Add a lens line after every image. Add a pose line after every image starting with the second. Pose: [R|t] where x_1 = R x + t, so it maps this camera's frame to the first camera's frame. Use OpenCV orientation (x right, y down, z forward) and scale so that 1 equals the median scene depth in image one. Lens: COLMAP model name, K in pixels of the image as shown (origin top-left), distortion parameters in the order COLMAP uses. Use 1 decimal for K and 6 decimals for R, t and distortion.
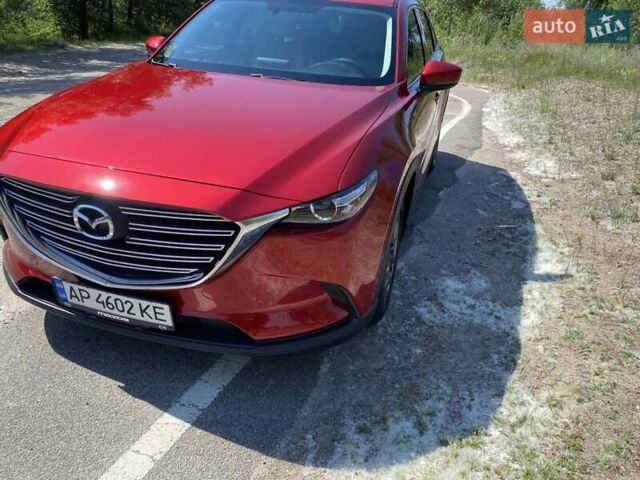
lens RADIAL K [[489.9, 0, 321.1], [0, 489.9, 236.0], [0, 0, 1]] dist [0.013763, -0.012512]
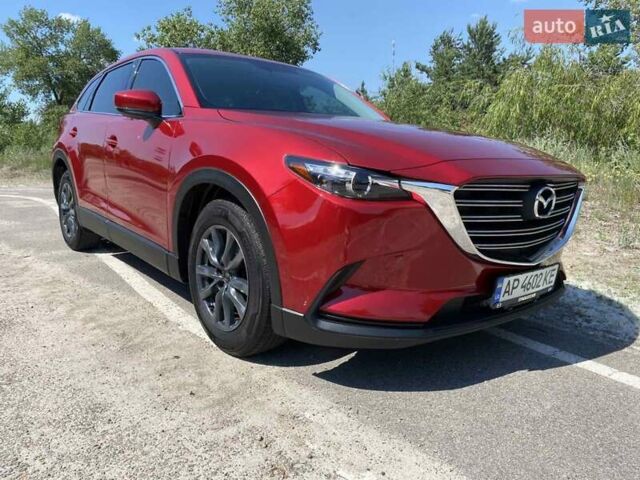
lens RADIAL K [[491.1, 0, 327.0], [0, 491.1, 241.9], [0, 0, 1]] dist [0.005553, -0.007503]
pose [[0.550243, -0.194300, 0.812083, -1.534519], [0.351174, 0.936206, -0.013947, -0.094839], [-0.757568, 0.292856, 0.583375, 0.652706]]
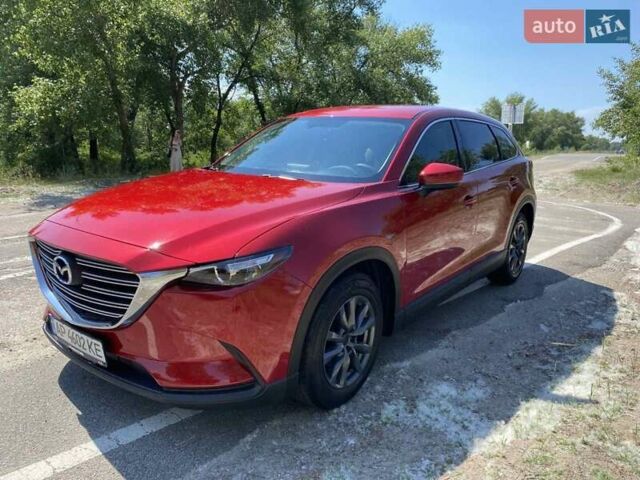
lens RADIAL K [[489.9, 0, 321.1], [0, 489.9, 236.0], [0, 0, 1]] dist [0.013763, -0.012512]
pose [[0.932074, 0.039964, -0.360057, 0.588319], [-0.124165, 0.968937, -0.213878, 0.071481], [0.340326, 0.244057, 0.908083, 0.007820]]
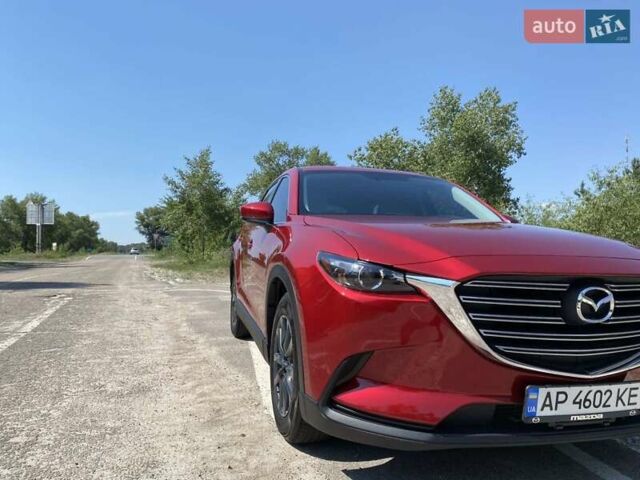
lens RADIAL K [[494.0, 0, 327.5], [0, 494.0, 237.8], [0, 0, 1]] dist [0.038330, -0.047657]
pose [[0.842959, -0.023890, 0.537447, -1.328426], [0.246053, 0.905522, -0.345670, 0.060517], [-0.478412, 0.423626, 0.769196, 0.360025]]
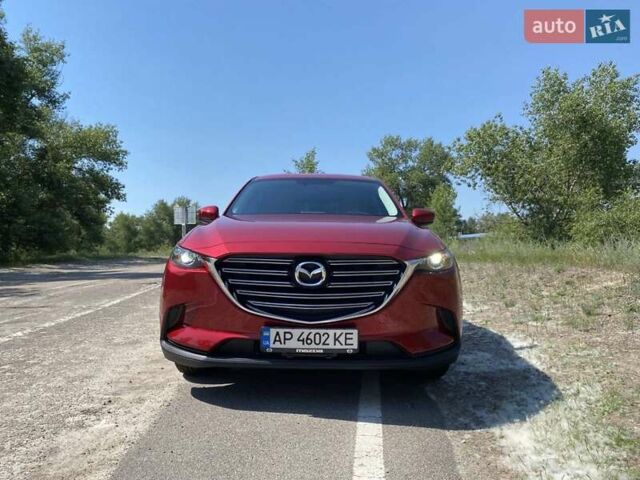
lens RADIAL K [[497.4, 0, 320.6], [0, 497.4, 226.8], [0, 0, 1]] dist [0.017575, -0.011715]
pose [[0.955693, -0.041731, 0.291392, -0.777654], [0.164441, 0.896727, -0.410901, 0.425963], [-0.244152, 0.440611, 0.863858, -0.357632]]
